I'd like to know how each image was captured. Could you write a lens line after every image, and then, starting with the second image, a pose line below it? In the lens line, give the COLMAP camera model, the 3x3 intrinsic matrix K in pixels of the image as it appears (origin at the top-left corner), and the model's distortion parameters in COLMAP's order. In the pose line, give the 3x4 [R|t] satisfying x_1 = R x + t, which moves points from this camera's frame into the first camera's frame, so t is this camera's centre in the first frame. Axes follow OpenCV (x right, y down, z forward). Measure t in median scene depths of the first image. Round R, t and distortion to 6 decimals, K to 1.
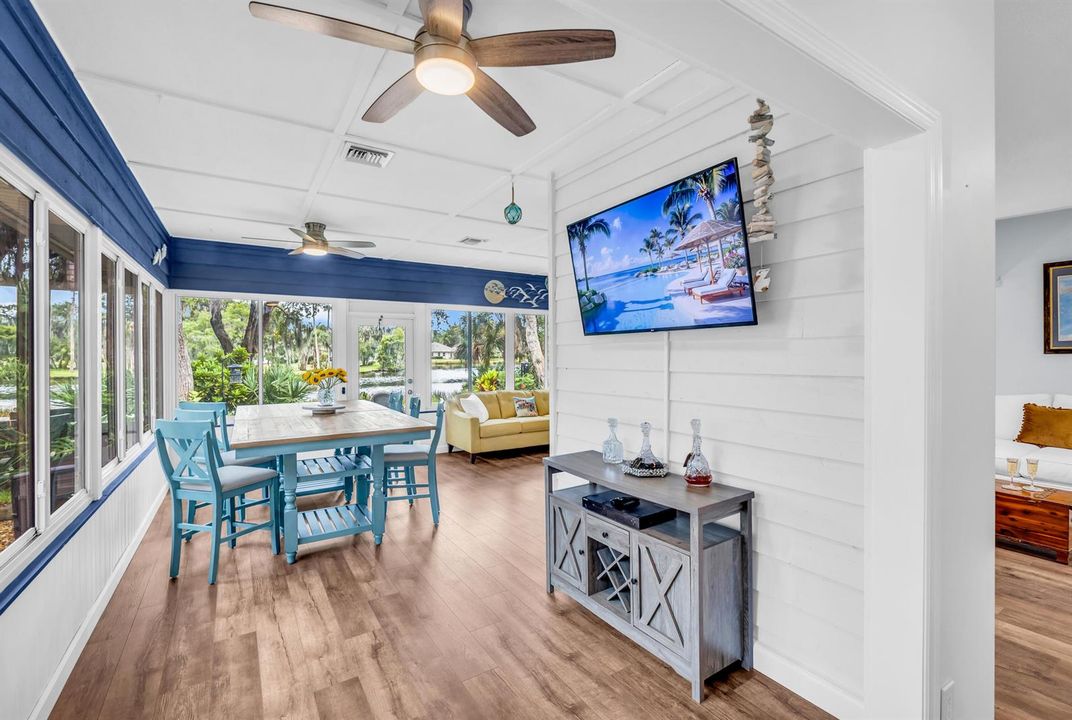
lens RADIAL K [[459.6, 0, 543.2], [0, 459.6, 356.7], [0, 0, 1]] dist [-0.000439, -0.000175]
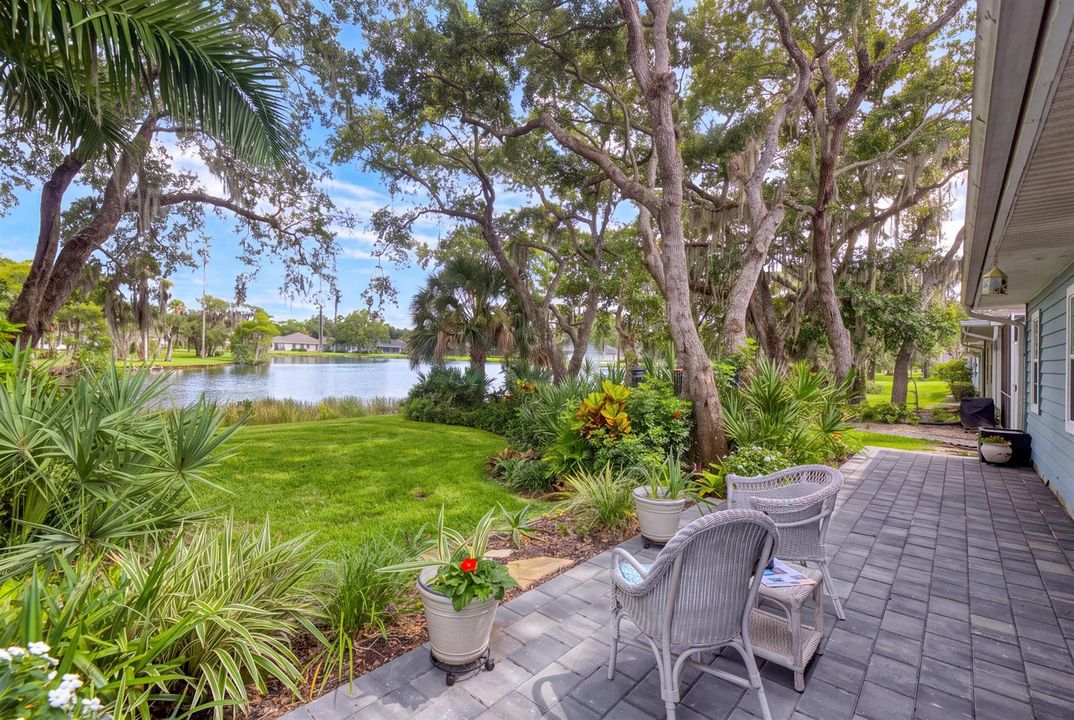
lens RADIAL K [[474.4, 0, 541.5], [0, 474.4, 333.6], [0, 0, 1]] dist [-0.010659, 0.001289]
pose [[0.967024, 0.043883, 0.250878, -0.507926], [-0.032835, 0.998305, -0.048056, -0.001624], [-0.252561, 0.038233, 0.966825, 0.809350]]
